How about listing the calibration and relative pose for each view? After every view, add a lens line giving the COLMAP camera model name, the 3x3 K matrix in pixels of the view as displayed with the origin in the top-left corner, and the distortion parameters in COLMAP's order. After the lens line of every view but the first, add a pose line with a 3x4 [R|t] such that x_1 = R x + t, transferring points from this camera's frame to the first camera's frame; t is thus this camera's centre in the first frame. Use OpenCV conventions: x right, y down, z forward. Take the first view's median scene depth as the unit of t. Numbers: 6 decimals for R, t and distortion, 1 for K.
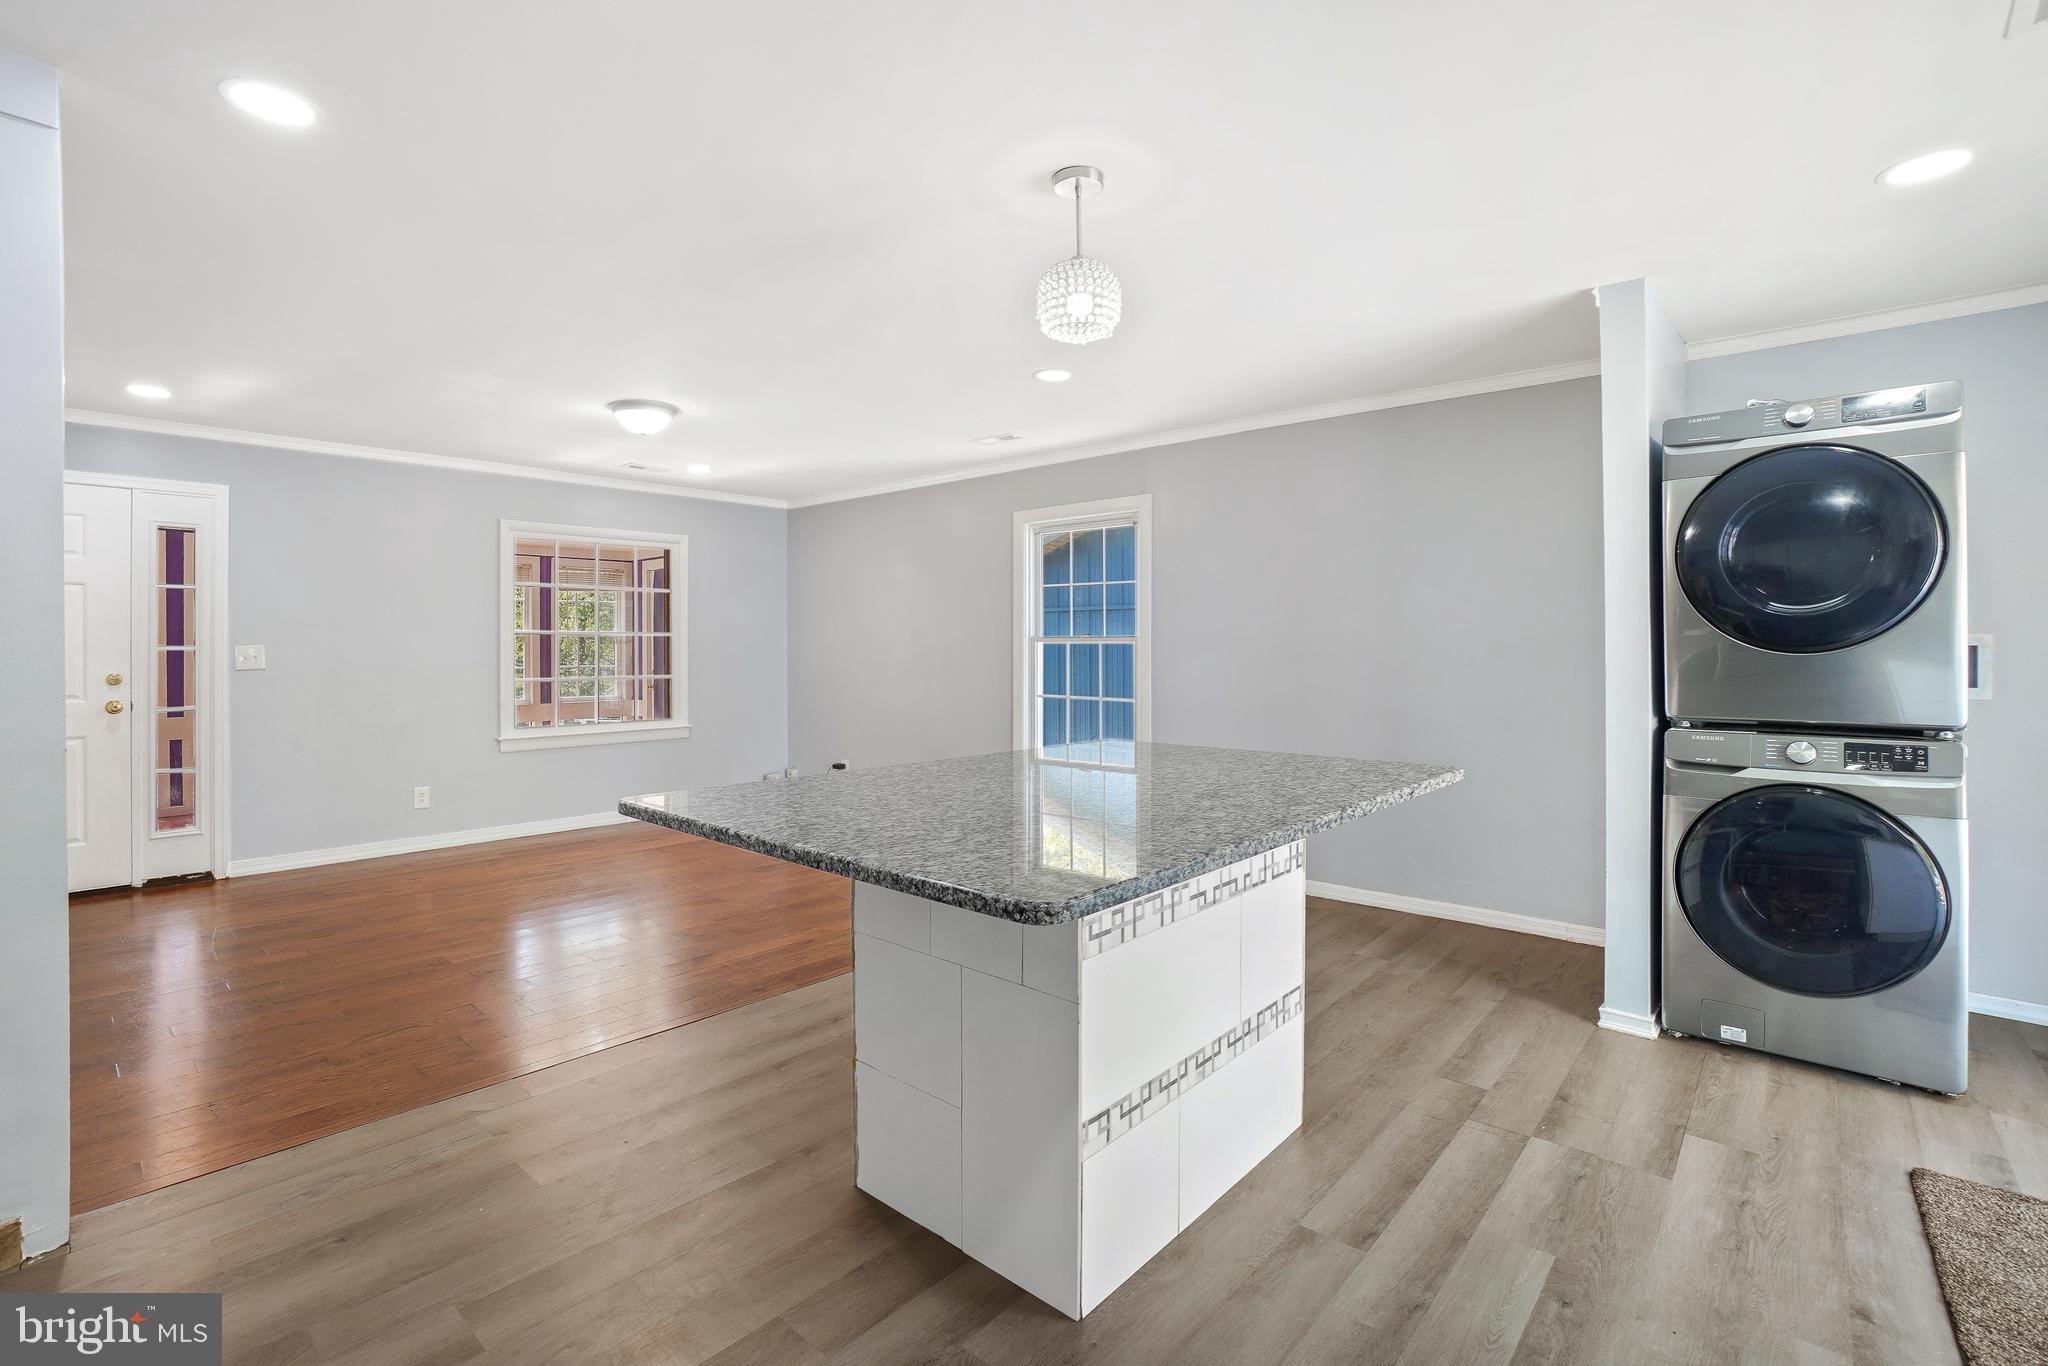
lens RADIAL K [[929.5, 0, 1004.6], [0, 929.5, 650.1], [0, 0, 1]] dist [-0.065241, 0.022506]
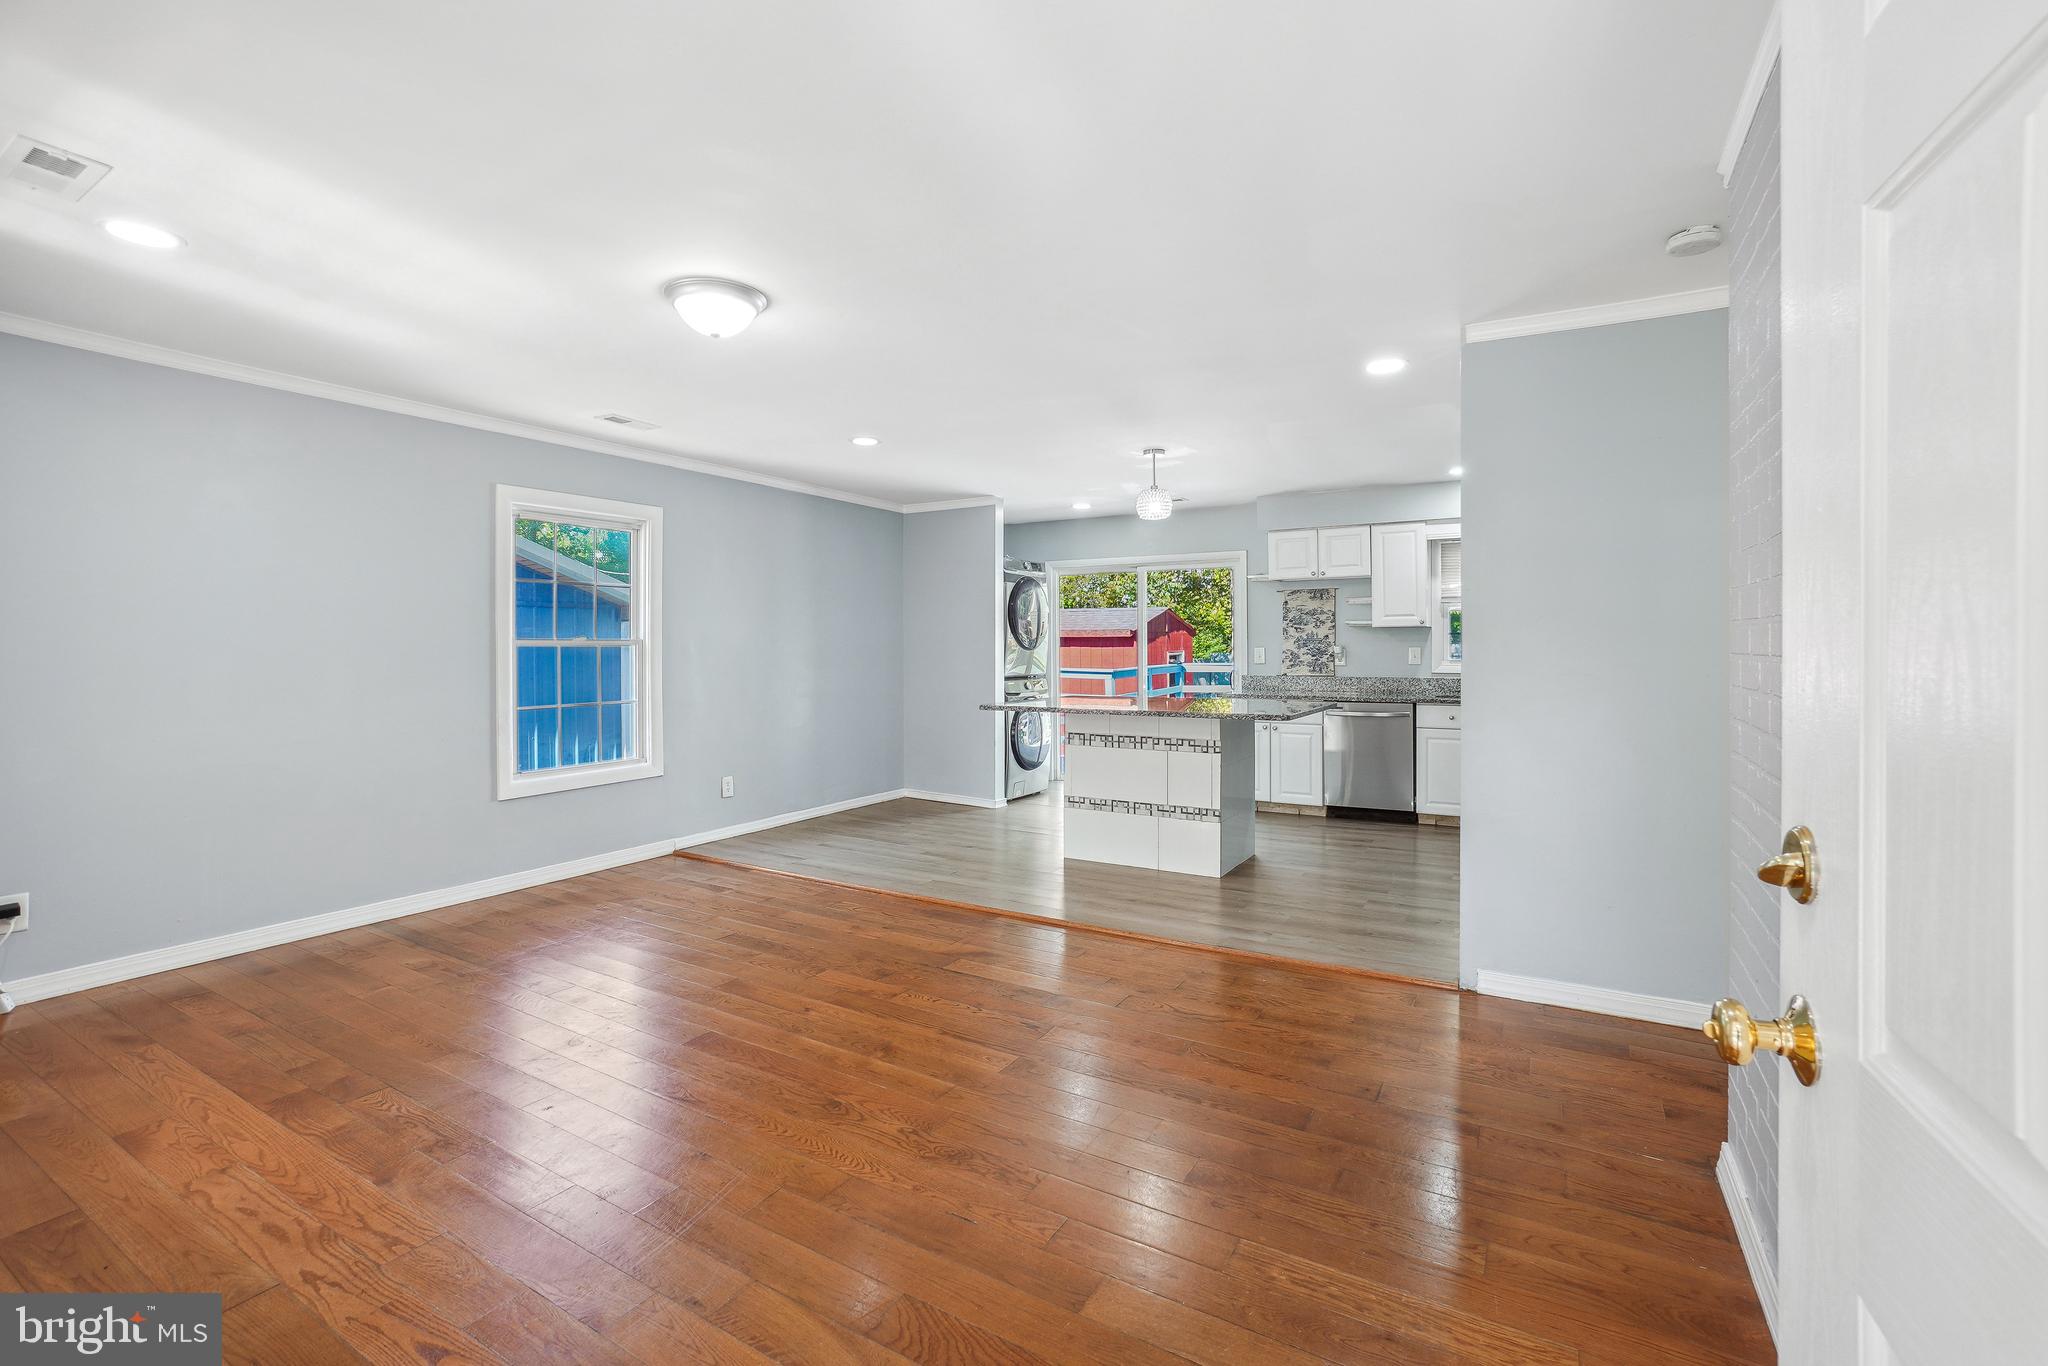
lens RADIAL K [[910.3, 0, 1018.8], [0, 910.3, 656.1], [0, 0, 1]] dist [-0.060830, 0.026071]
pose [[-0.200425, -0.008745, 0.979670, -1.396394], [0.007009, 0.999922, 0.010360, -0.005155], [-0.979684, 0.008943, -0.200348, 1.178584]]
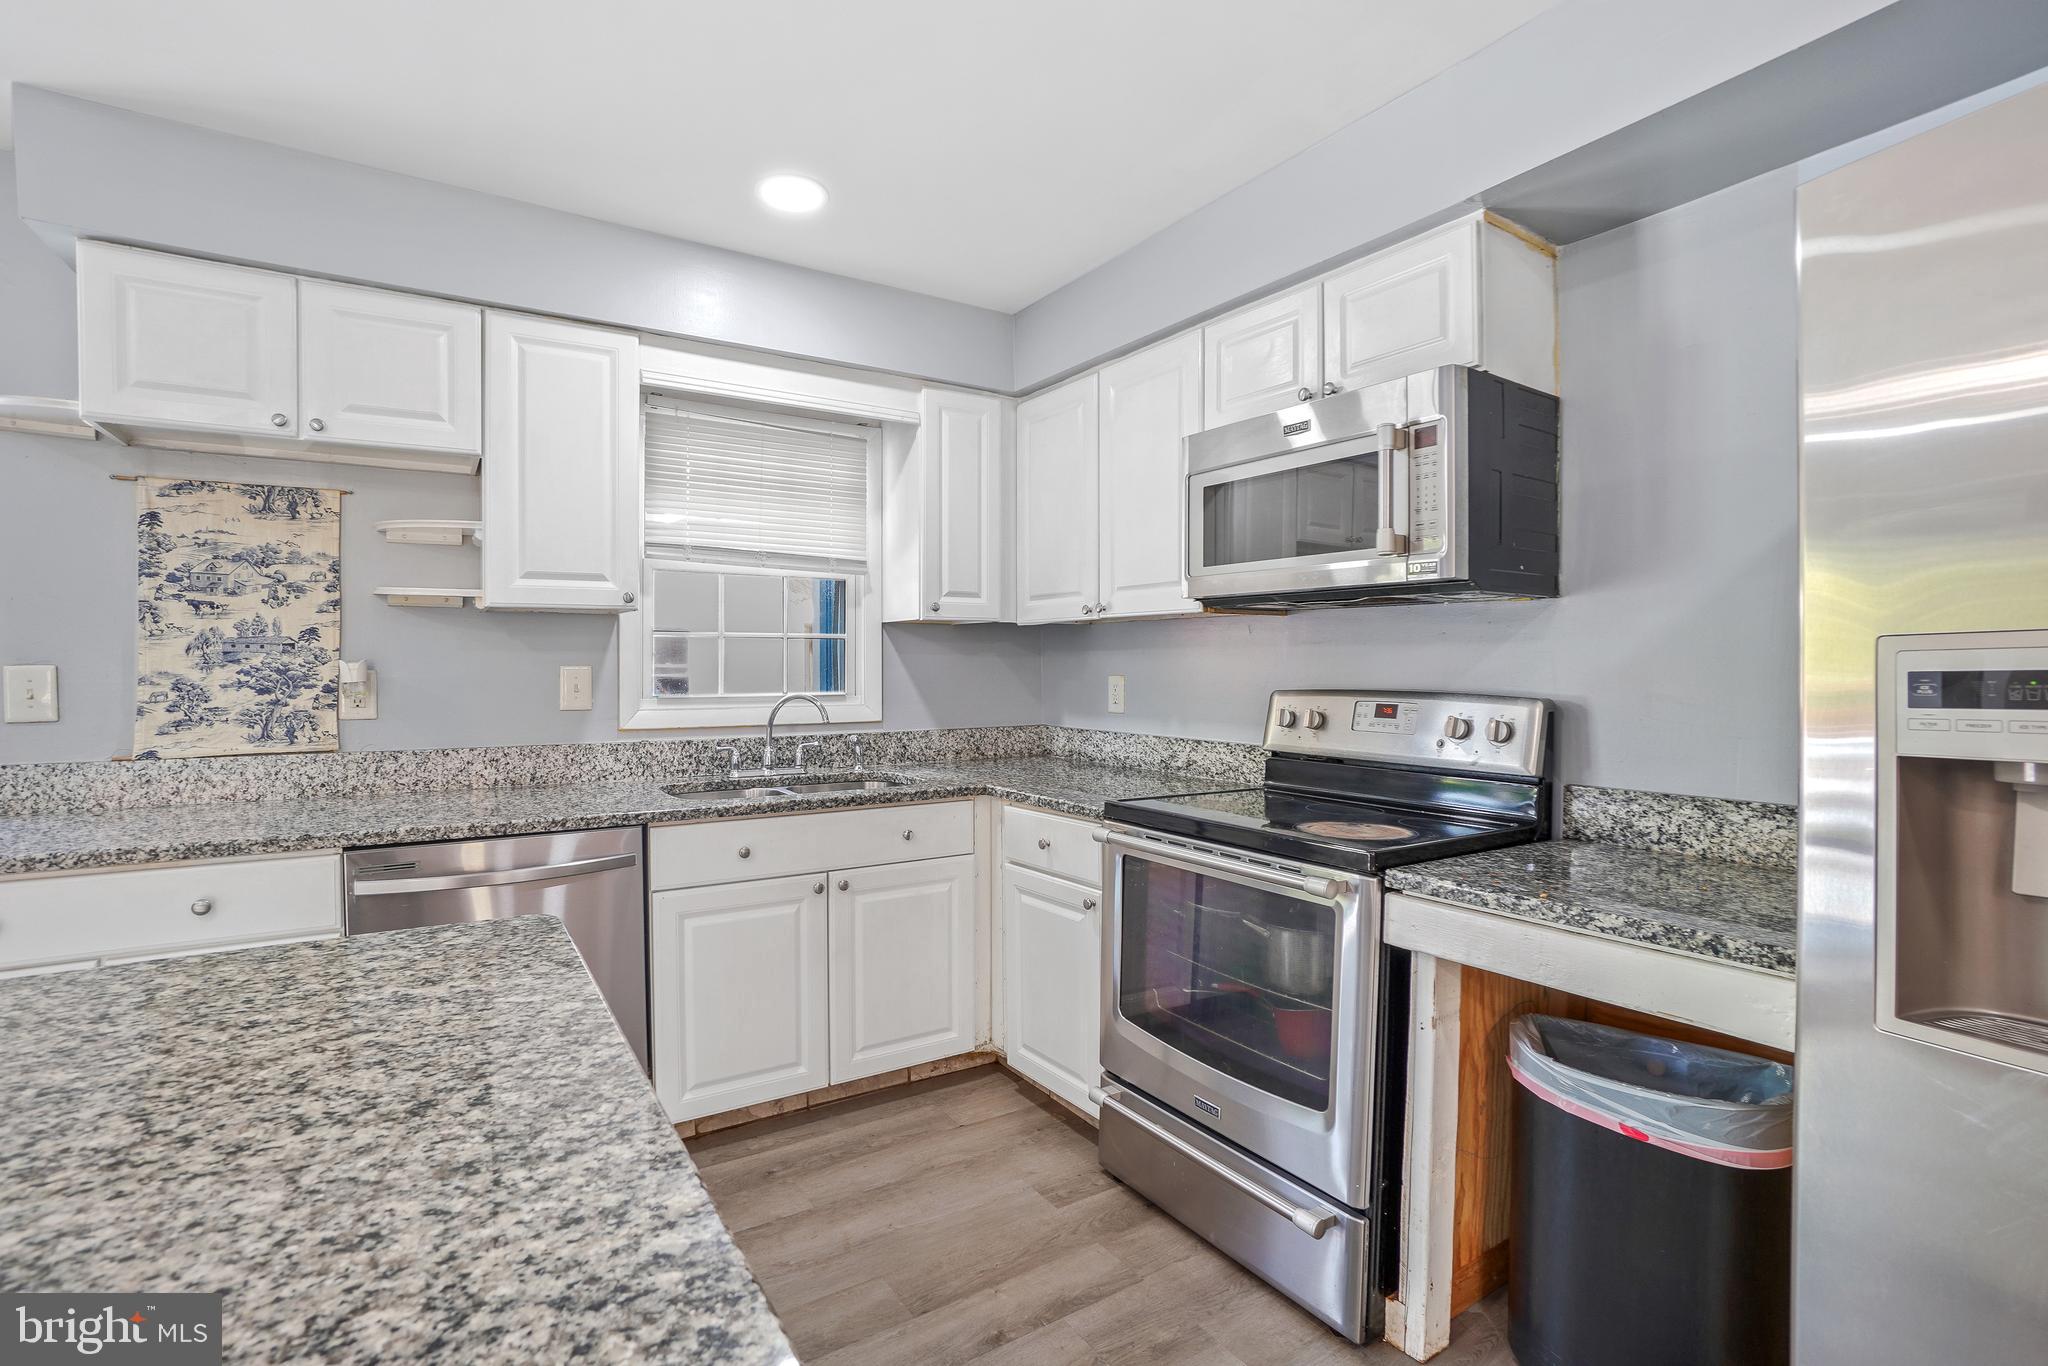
lens RADIAL K [[925.9, 0, 1010.5], [0, 925.9, 680.0], [0, 0, 1]] dist [-0.063899, 0.023464]
pose [[-0.965407, -0.001964, 0.260742, -0.231121], [0.002203, 0.999874, 0.015690, 0.002679], [-0.260740, 0.015722, -0.965281, 0.608087]]
